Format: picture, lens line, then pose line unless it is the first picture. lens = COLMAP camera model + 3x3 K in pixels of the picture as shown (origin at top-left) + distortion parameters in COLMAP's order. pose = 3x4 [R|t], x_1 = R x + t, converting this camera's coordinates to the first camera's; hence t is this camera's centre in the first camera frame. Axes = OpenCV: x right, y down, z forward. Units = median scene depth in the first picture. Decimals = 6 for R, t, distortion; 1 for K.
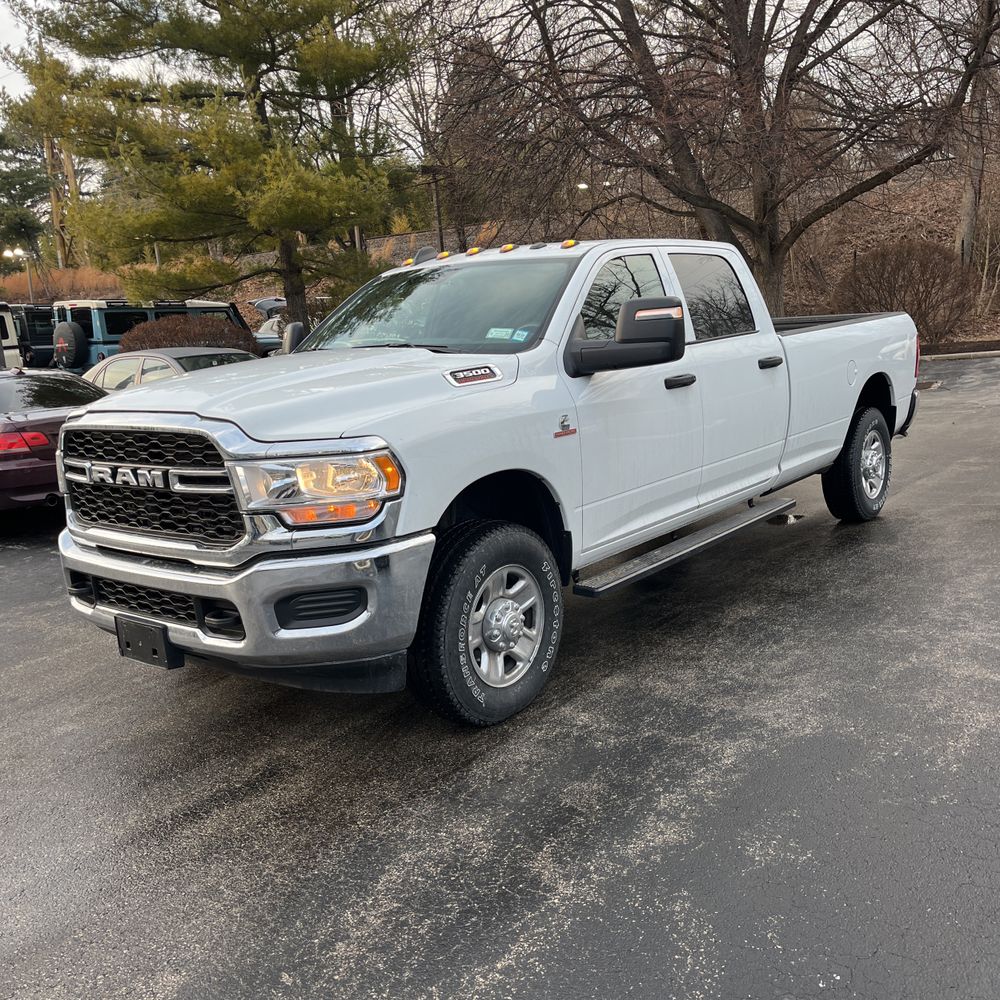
lens RADIAL K [[1032.7, 0, 521.7], [0, 1032.7, 502.9], [0, 0, 1]] dist [0.052424, -0.037188]
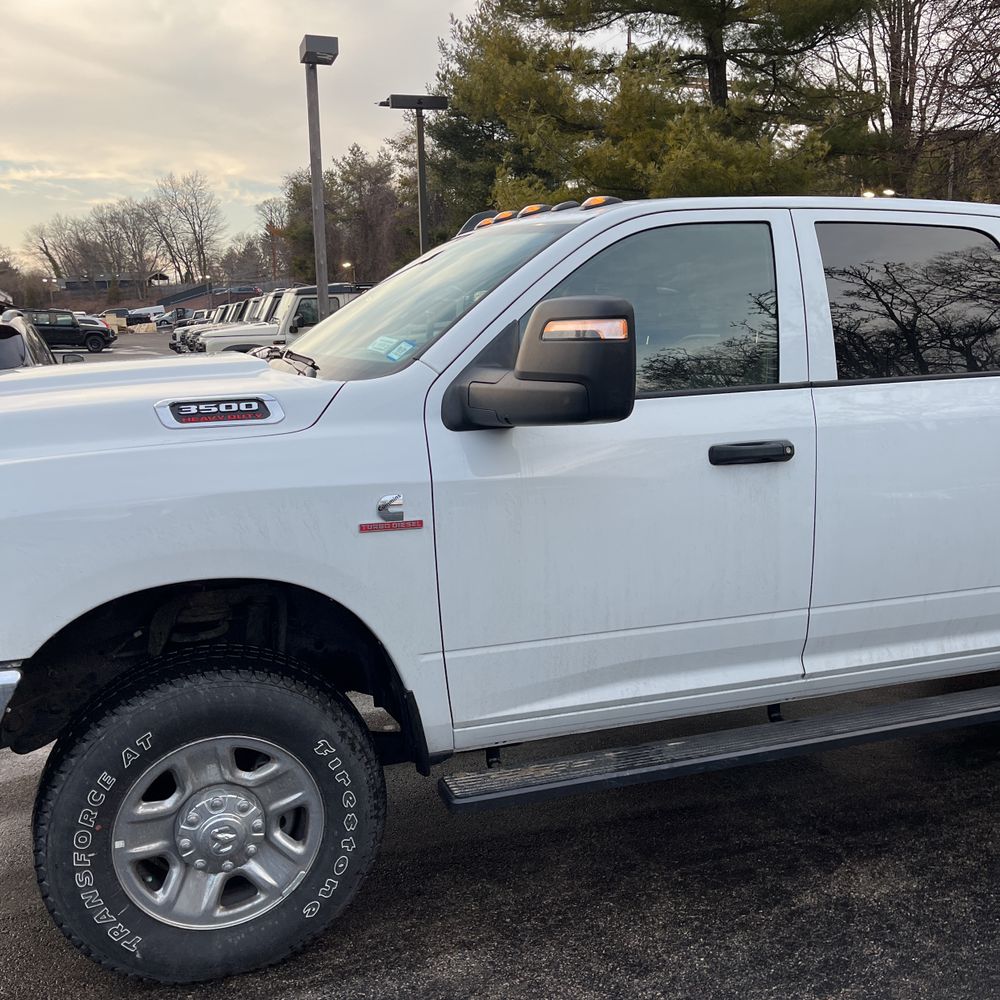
lens RADIAL K [[1036.0, 0, 484.4], [0, 1036.0, 511.2], [0, 0, 1]] dist [0.035055, -0.011962]
pose [[0.842032, 0.152052, -0.517554, 0.370659], [-0.142091, 0.988087, 0.059114, -0.113968], [0.520377, 0.023764, 0.853606, 0.522586]]
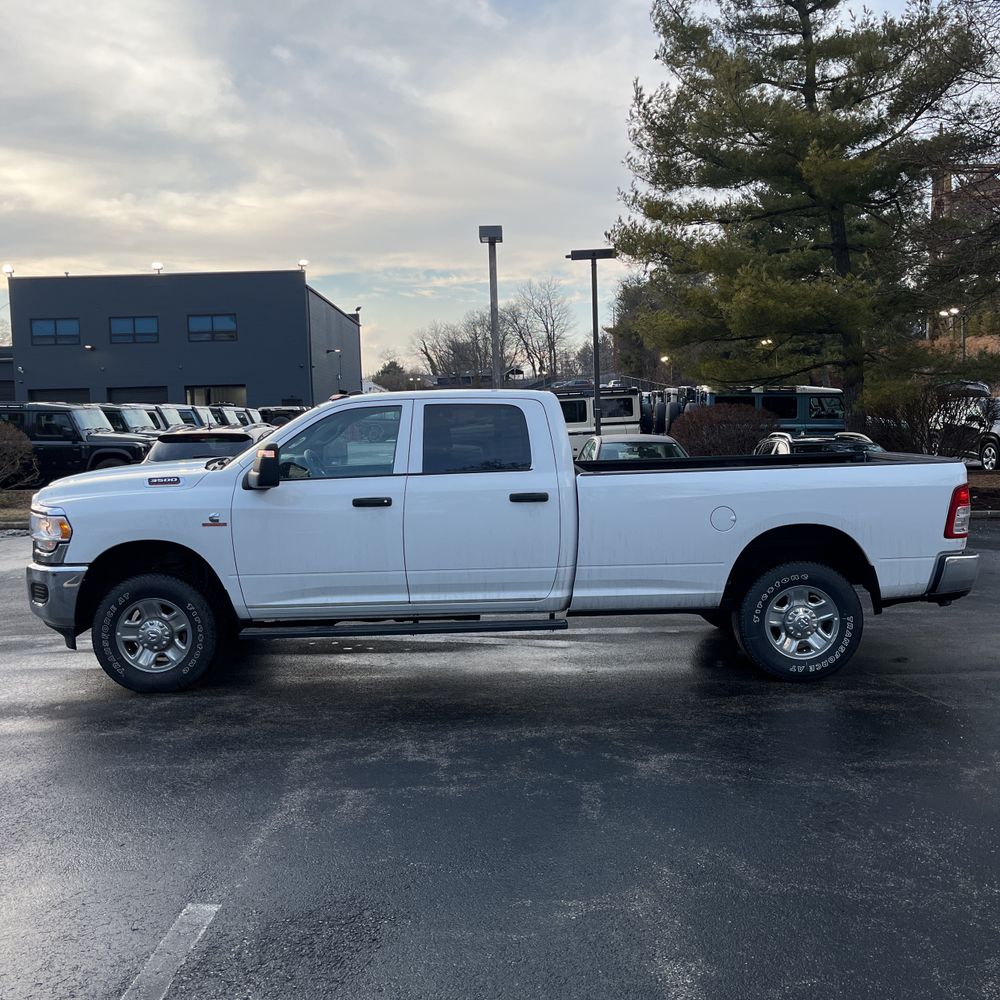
lens RADIAL K [[1033.7, 0, 483.7], [0, 1033.7, 481.5], [0, 0, 1]] dist [0.054762, -0.060593]
pose [[0.614346, 0.103451, -0.782226, 1.458868], [-0.162648, 0.986680, 0.002749, -0.195503], [0.772091, 0.125539, 0.622989, 0.325131]]
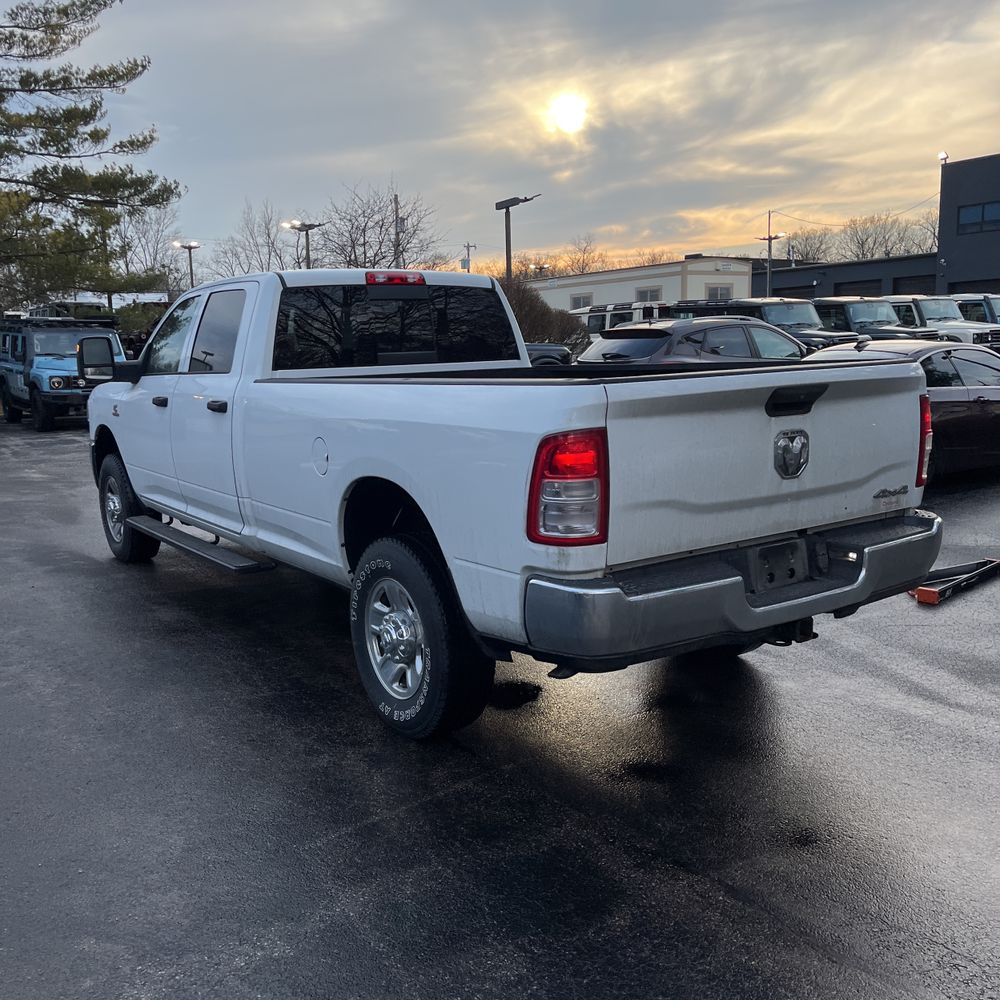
lens RADIAL K [[1033.7, 0, 483.7], [0, 1033.7, 481.5], [0, 0, 1]] dist [0.054762, -0.060593]
pose [[-0.306220, 0.202743, -0.930121, 1.381833], [-0.125447, 0.959943, 0.250544, -0.428838], [0.943659, 0.193403, -0.268520, 1.888845]]
